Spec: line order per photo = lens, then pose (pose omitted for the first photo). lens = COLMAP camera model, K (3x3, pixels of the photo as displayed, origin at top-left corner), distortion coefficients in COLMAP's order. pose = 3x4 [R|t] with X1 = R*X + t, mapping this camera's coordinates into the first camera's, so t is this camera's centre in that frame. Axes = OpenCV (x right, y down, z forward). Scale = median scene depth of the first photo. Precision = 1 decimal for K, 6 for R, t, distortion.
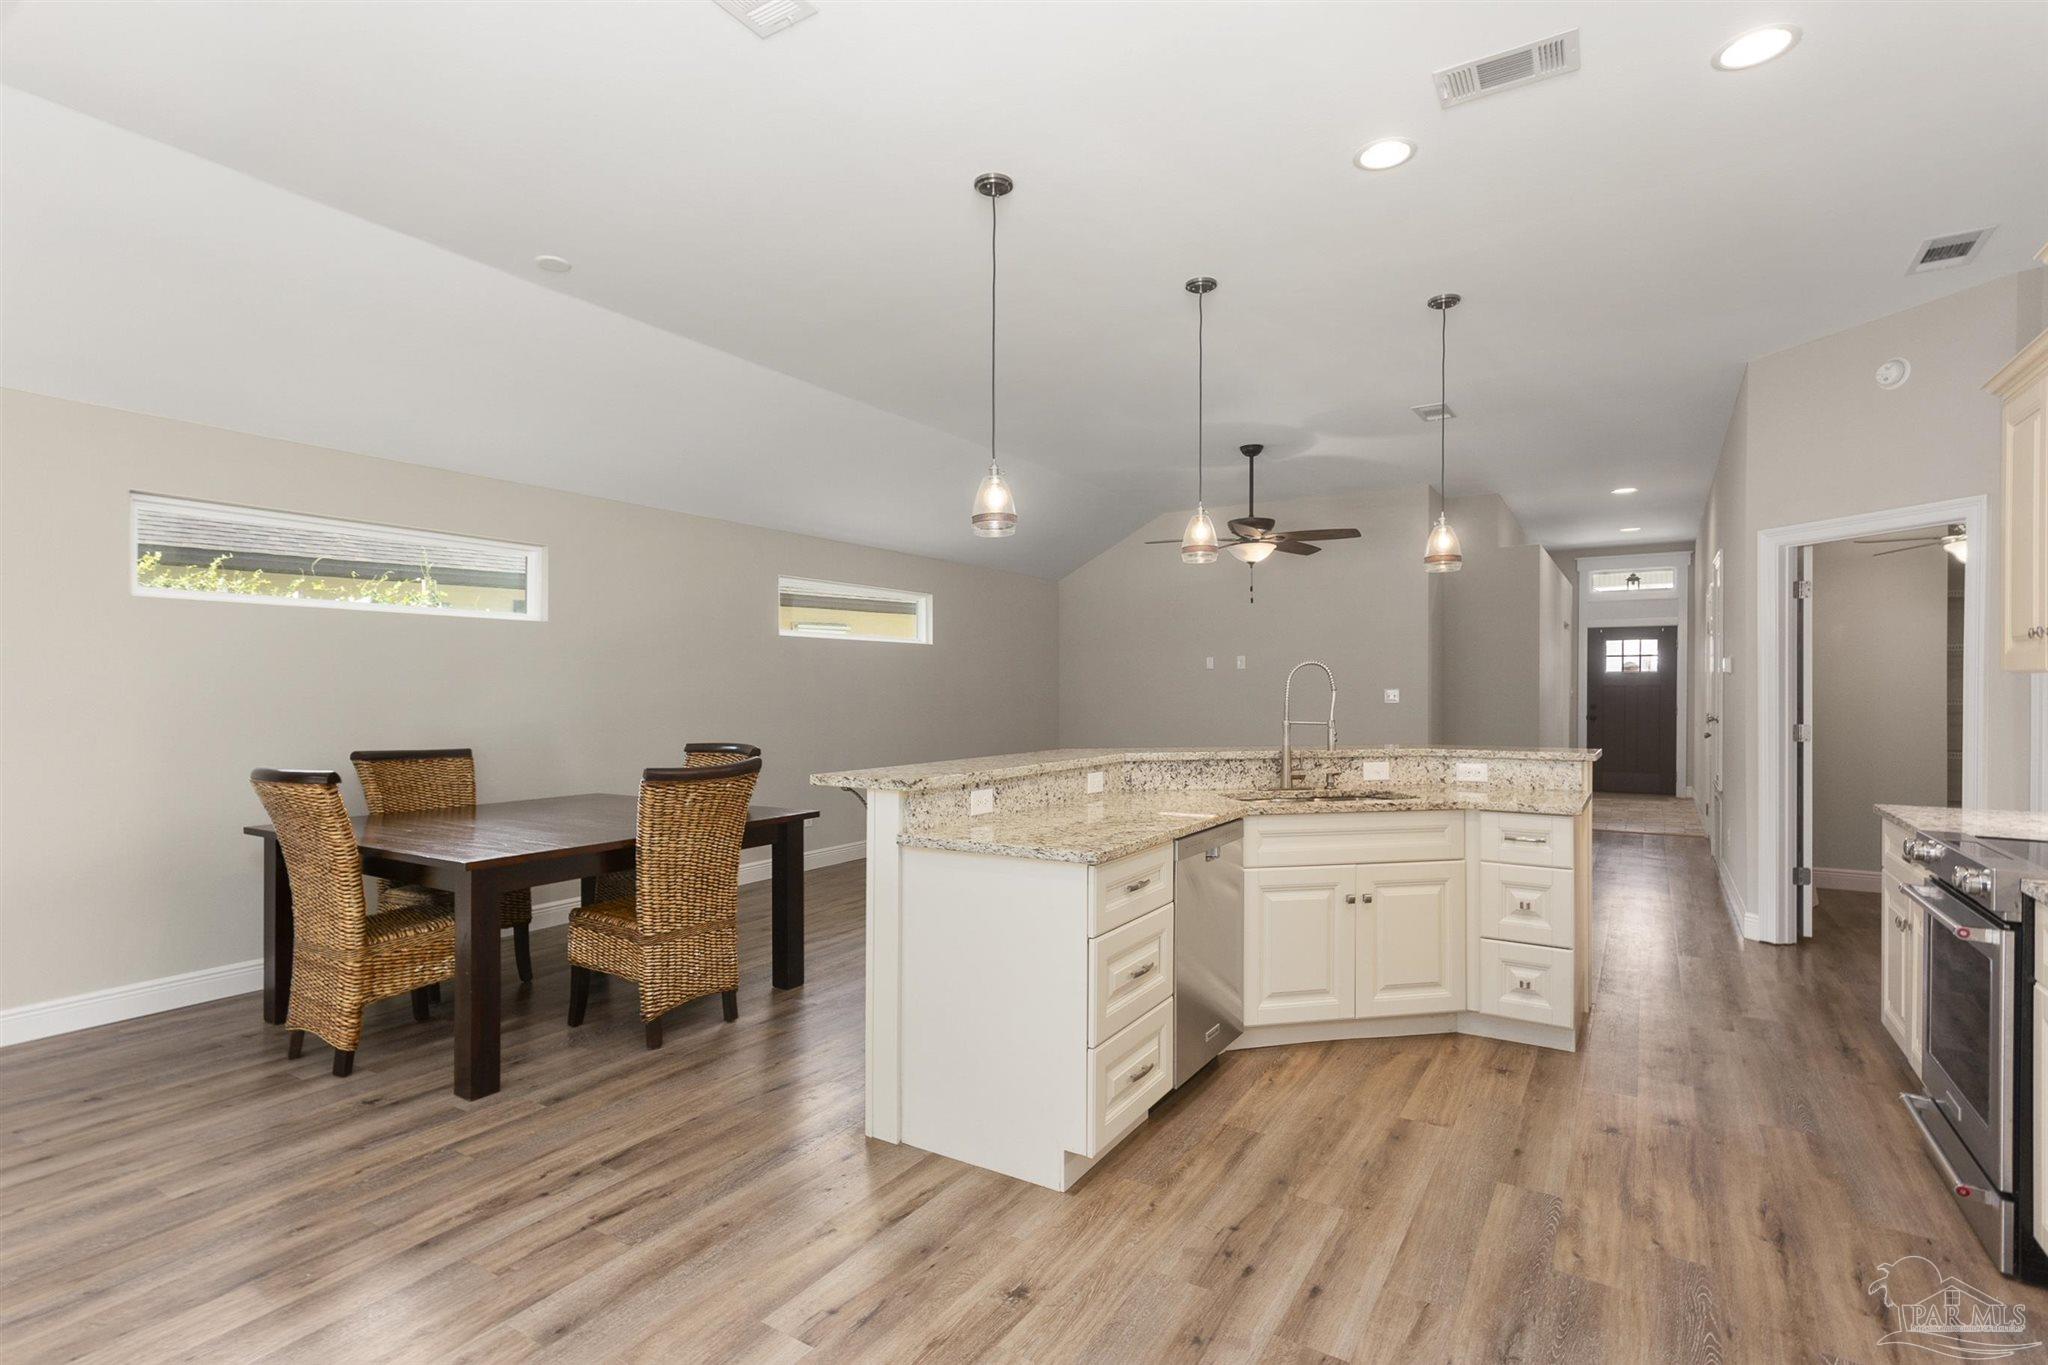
lens RADIAL K [[985.7, 0, 1010.5], [0, 985.7, 695.8], [0, 0, 1]] dist [0.014468, 0.000778]
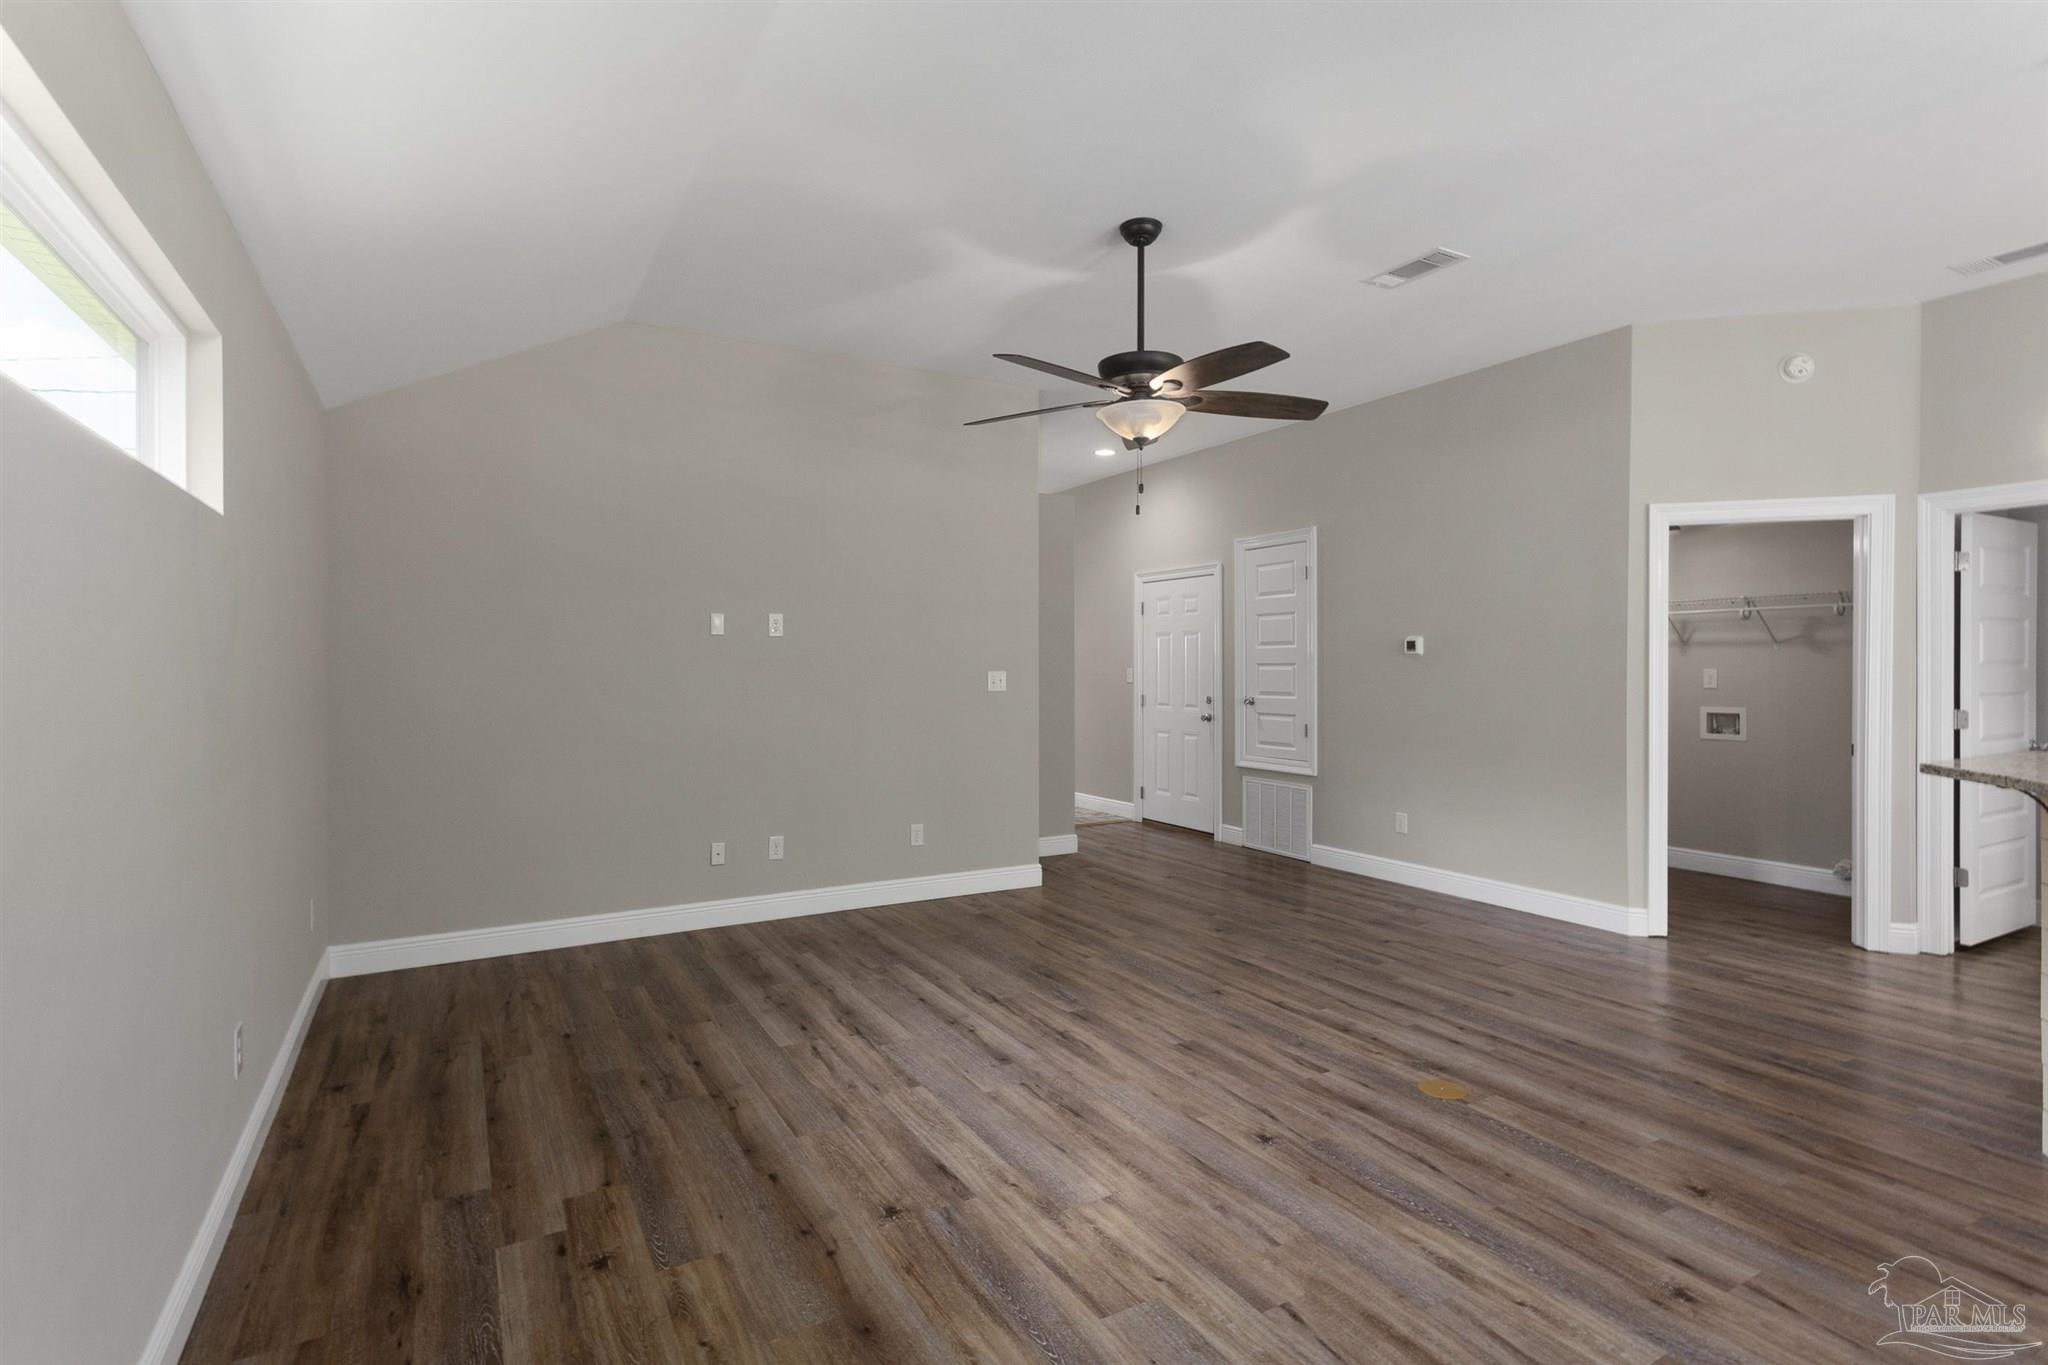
lens RADIAL K [[978.9, 0, 1013.5], [0, 978.9, 671.0], [0, 0, 1]] dist [0.012763, 0.000684]
pose [[0.463680, -0.003025, 0.885998, -0.506474], [0.007495, 0.999972, -0.000508, -0.015669], [-0.885971, 0.006876, 0.463689, 1.547742]]
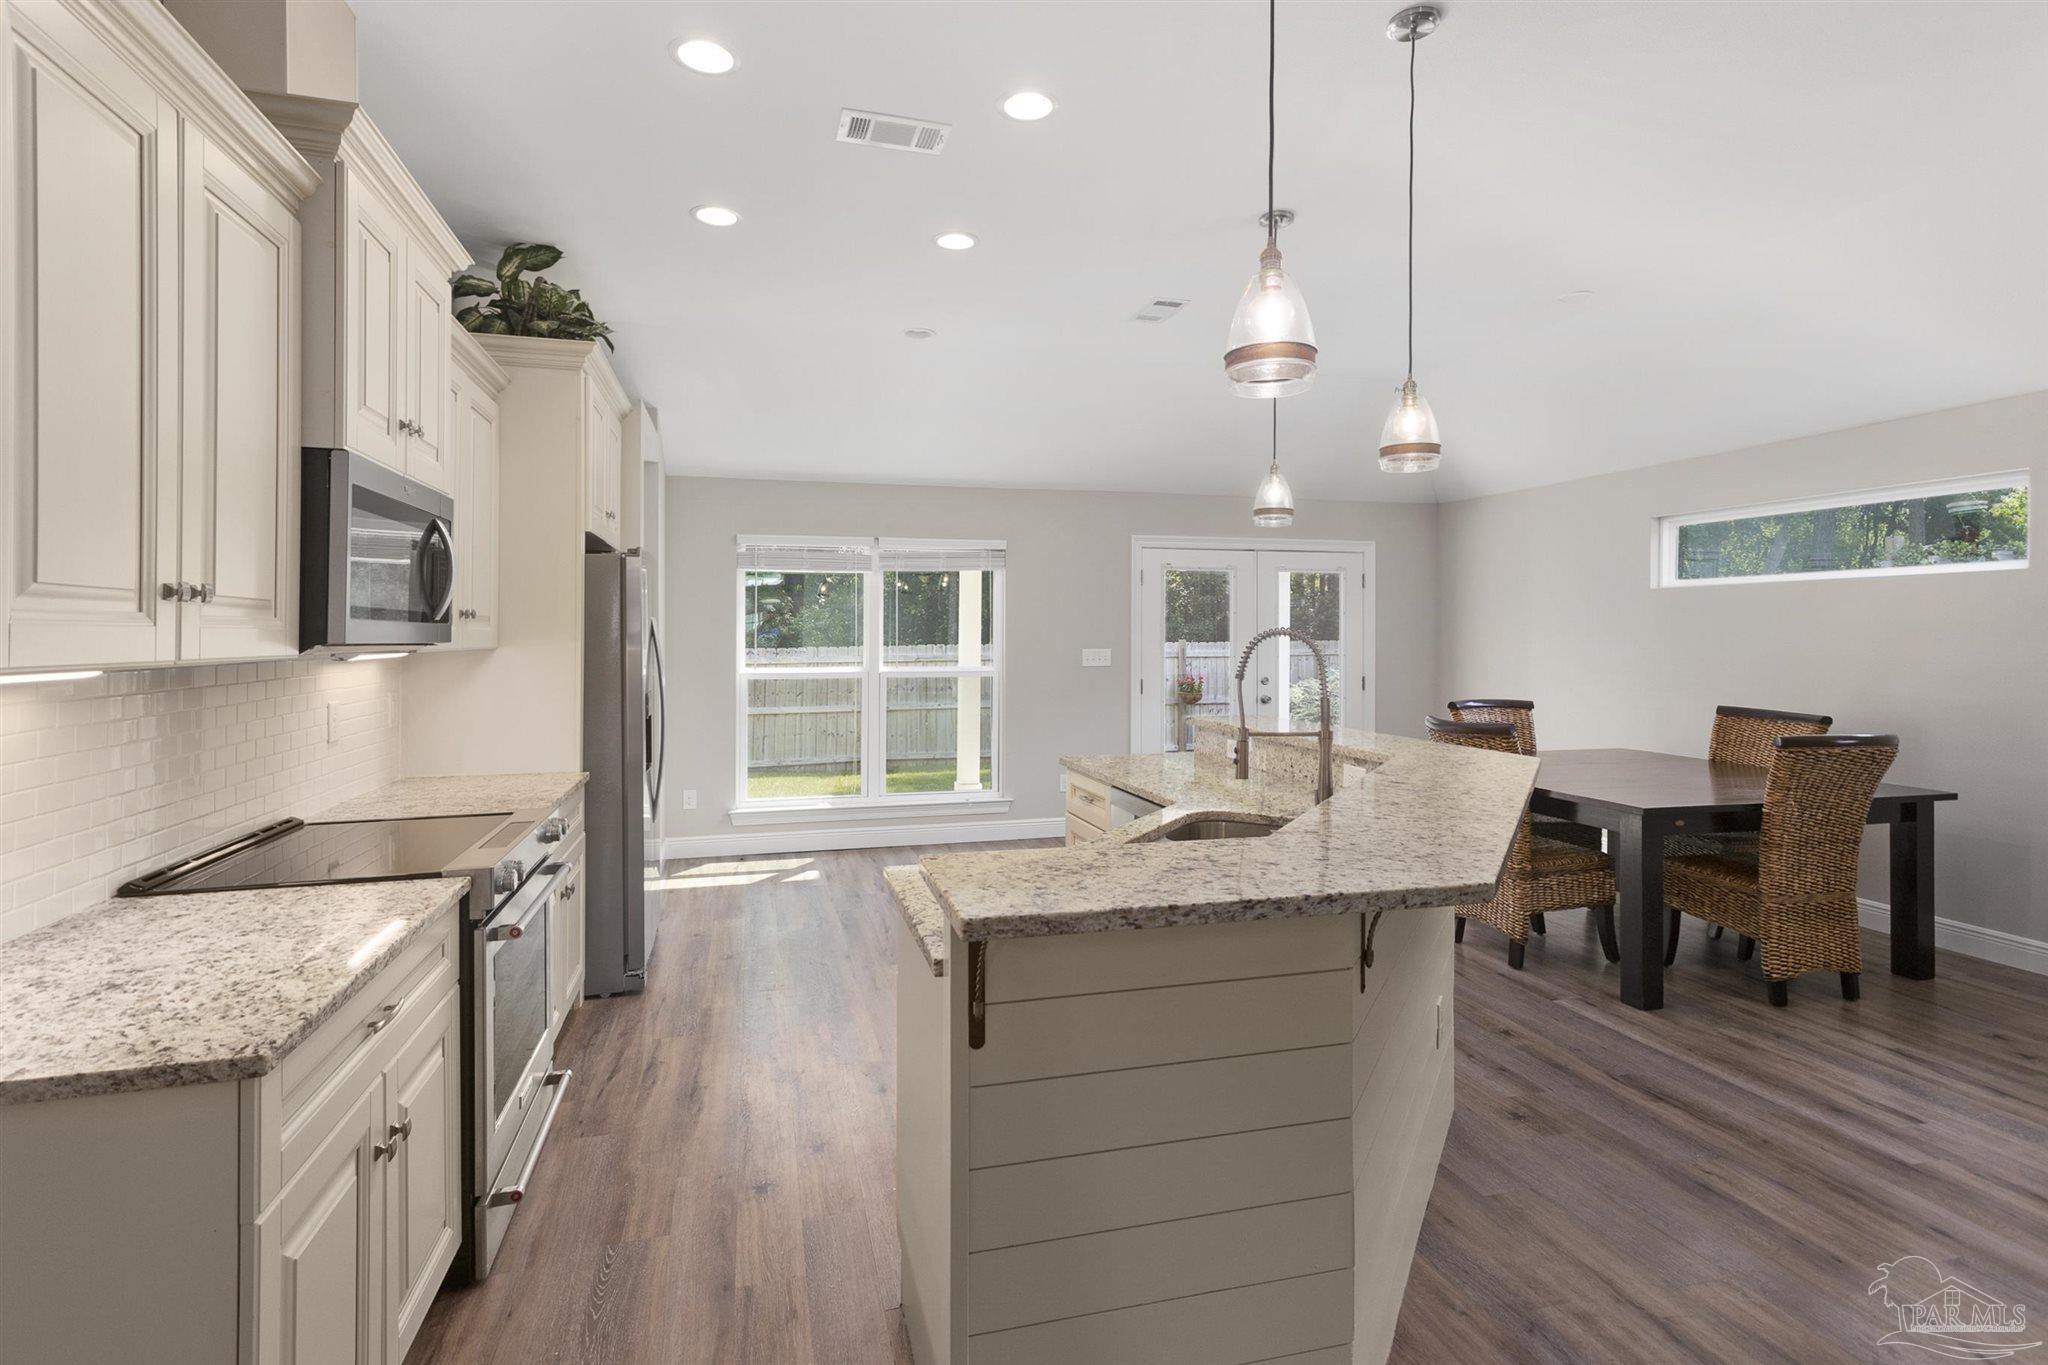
lens RADIAL K [[986.9, 0, 1016.6], [0, 986.9, 637.4], [0, 0, 1]] dist [0.011362, 0.000244]
pose [[-0.671663, 0.003404, -0.740849, 0.931374], [-0.004576, 0.999951, 0.008743, -0.038290], [0.740842, 0.009263, -0.671615, 1.402800]]
